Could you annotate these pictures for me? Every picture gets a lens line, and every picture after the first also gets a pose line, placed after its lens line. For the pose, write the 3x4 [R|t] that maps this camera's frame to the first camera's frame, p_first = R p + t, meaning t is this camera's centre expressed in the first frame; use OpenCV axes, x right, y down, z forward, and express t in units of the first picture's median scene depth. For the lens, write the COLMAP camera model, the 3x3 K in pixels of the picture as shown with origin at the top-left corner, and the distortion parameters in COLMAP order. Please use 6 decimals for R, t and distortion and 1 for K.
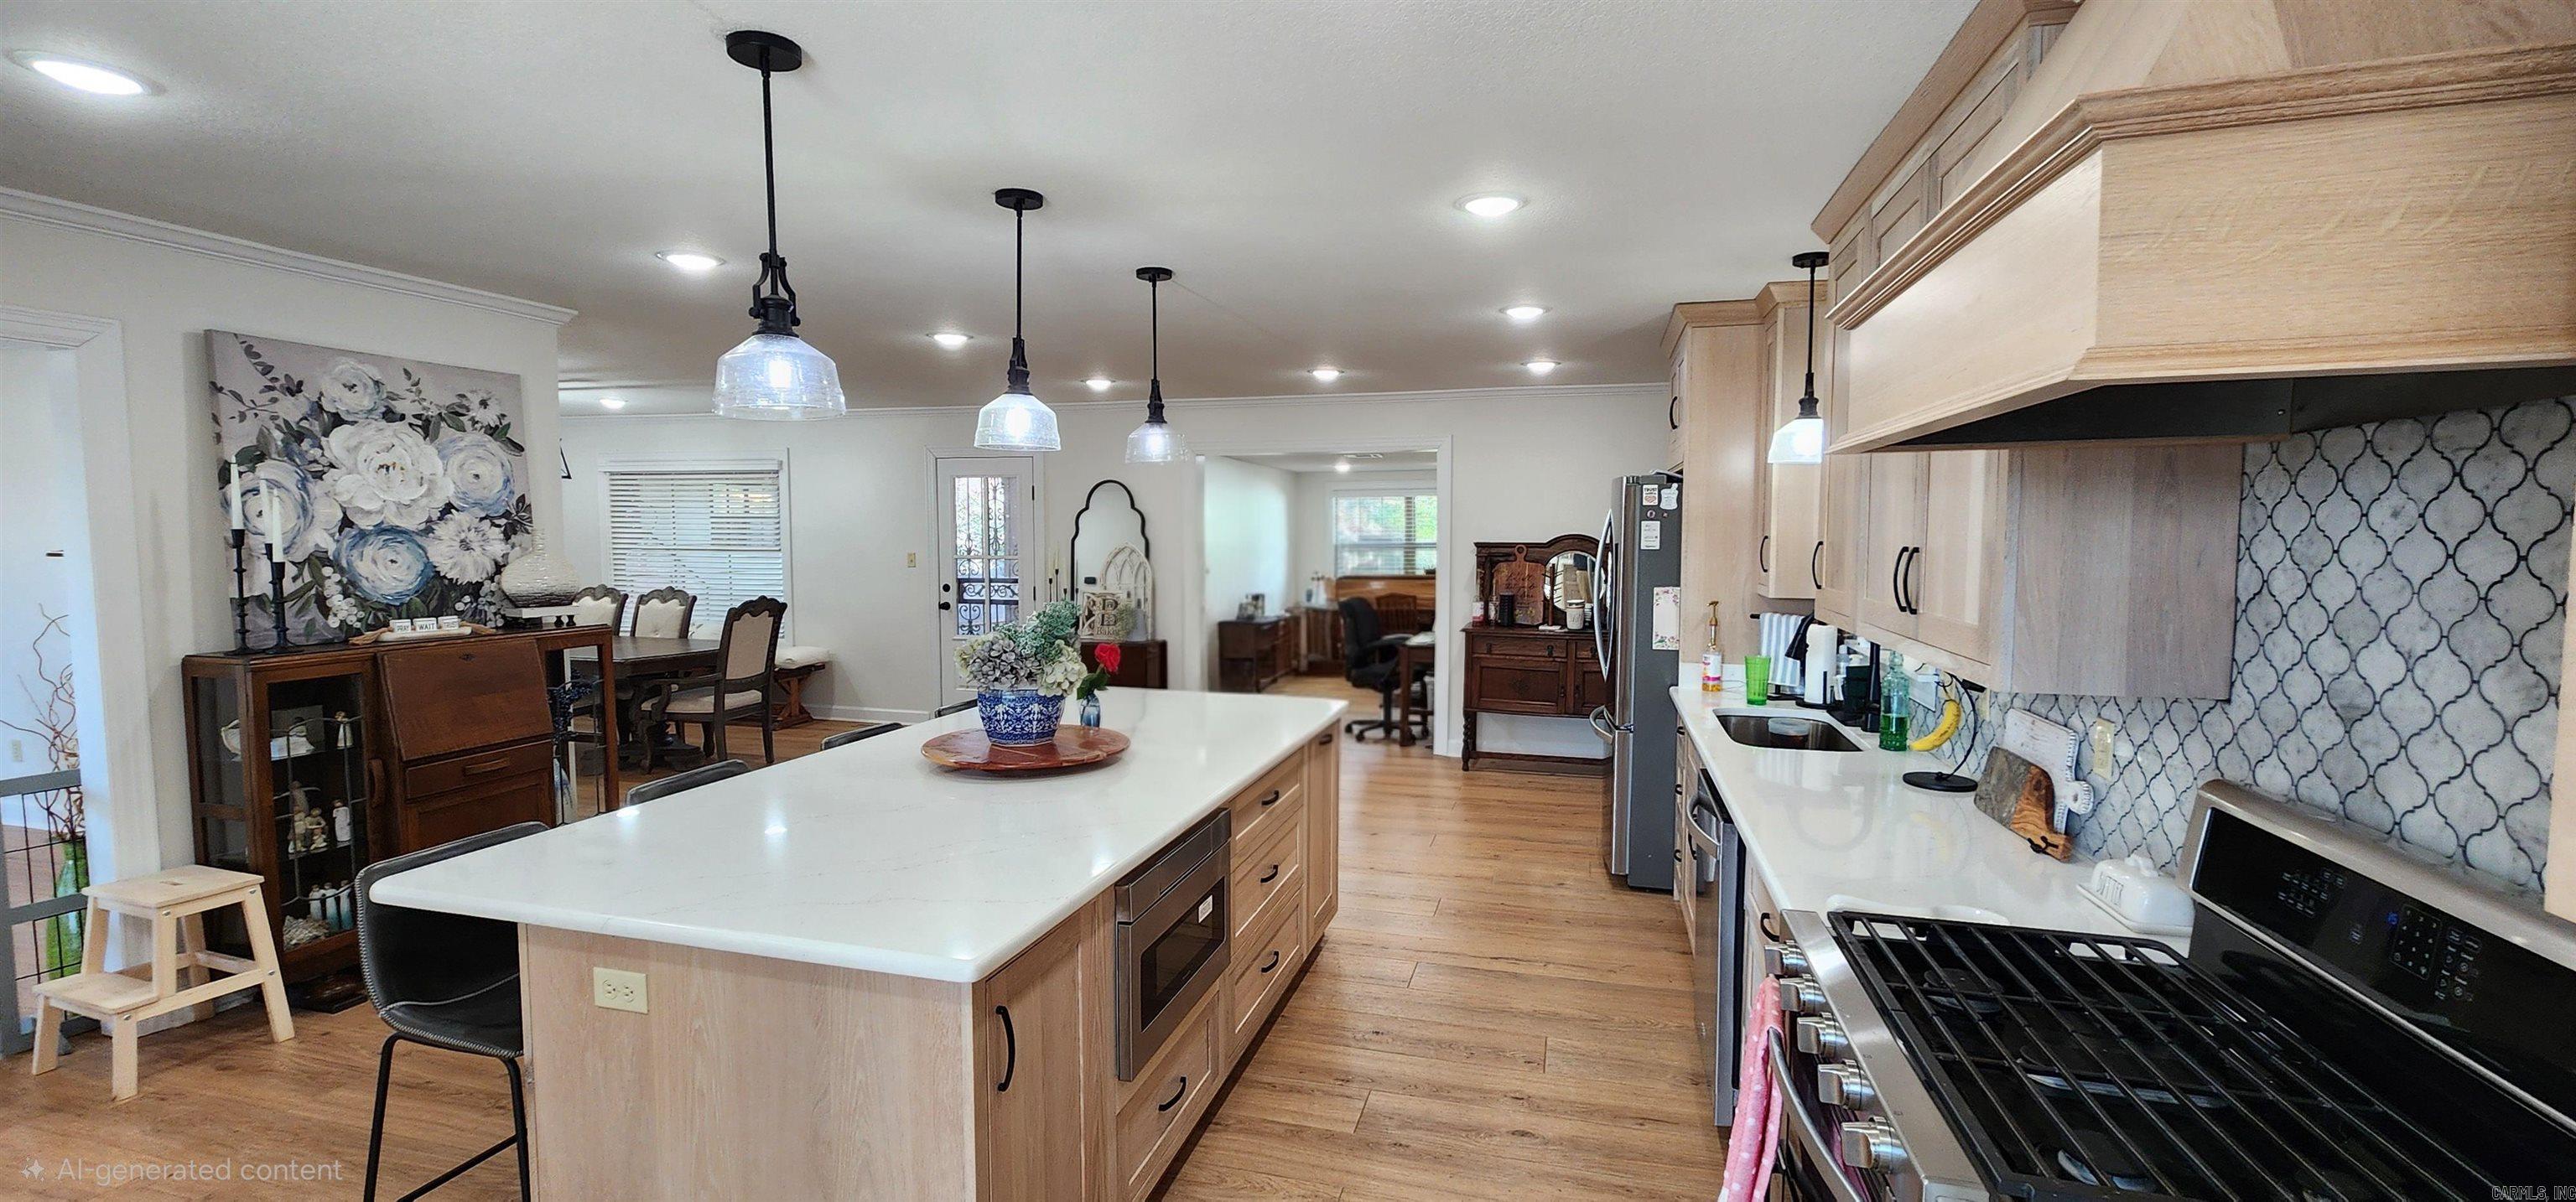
lens RADIAL K [[1067.4, 0, 1287.6], [0, 1067.4, 602.5], [0, 0, 1]] dist [0.000379, -0.000491]
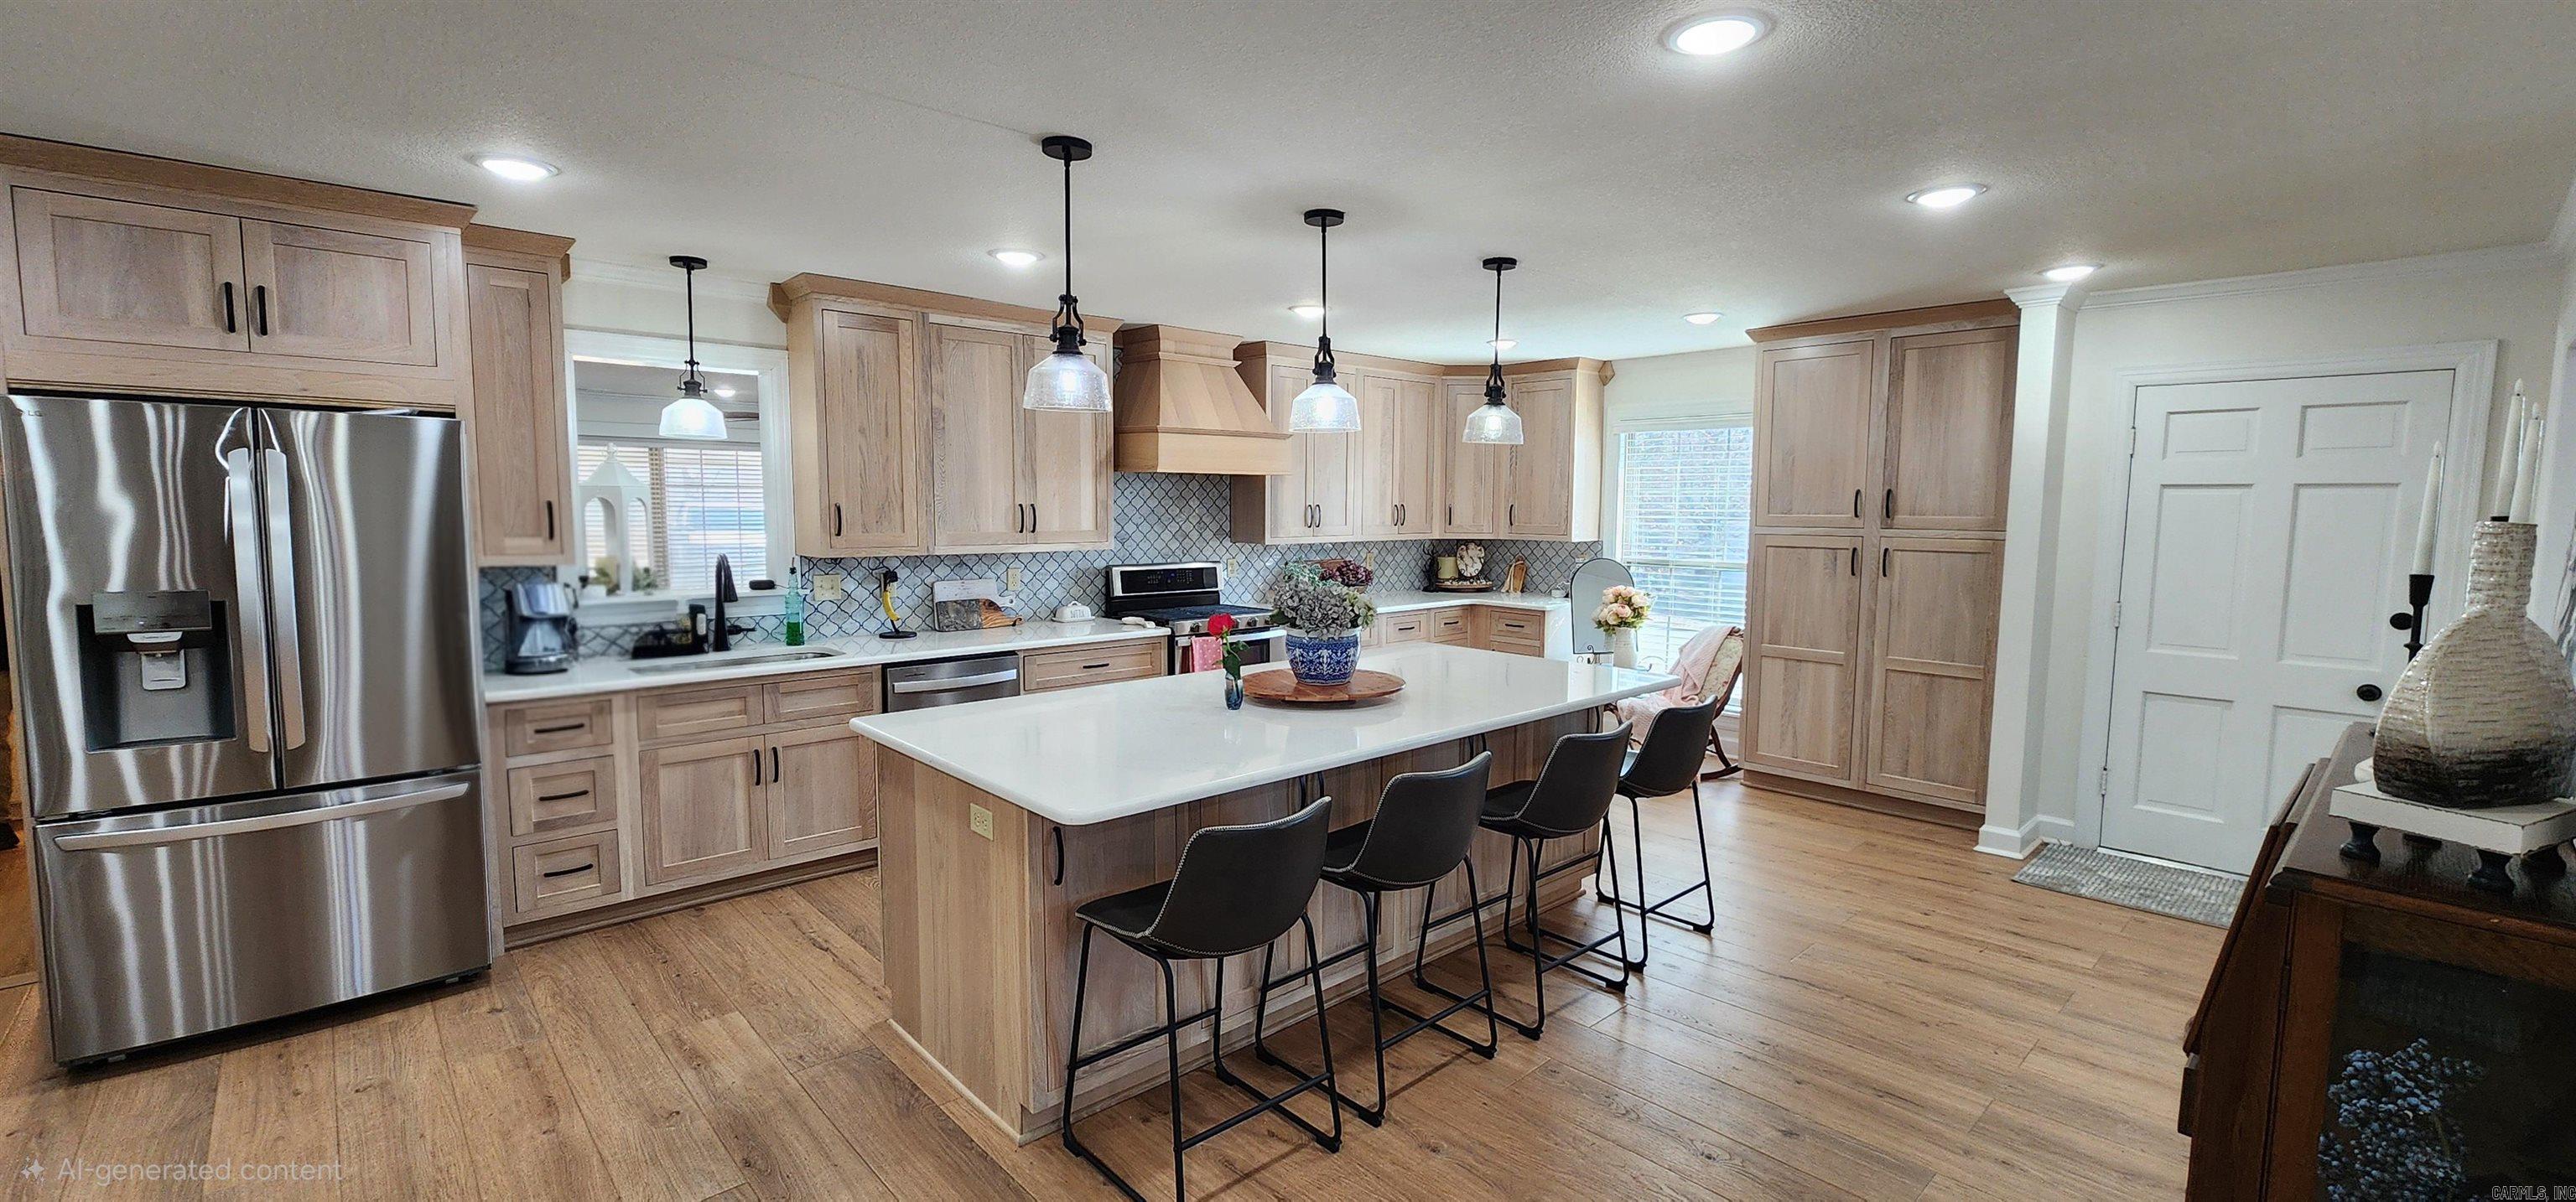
lens RADIAL K [[1067.4, 0, 1295.6], [0, 1067.4, 615.5], [0, 0, 1]] dist [0.000379, -0.000491]
pose [[-0.858540, -0.068812, 0.508109, -0.658231], [0.023756, 0.984552, 0.173476, -0.120557], [-0.512196, 0.161006, -0.843642, 1.611631]]
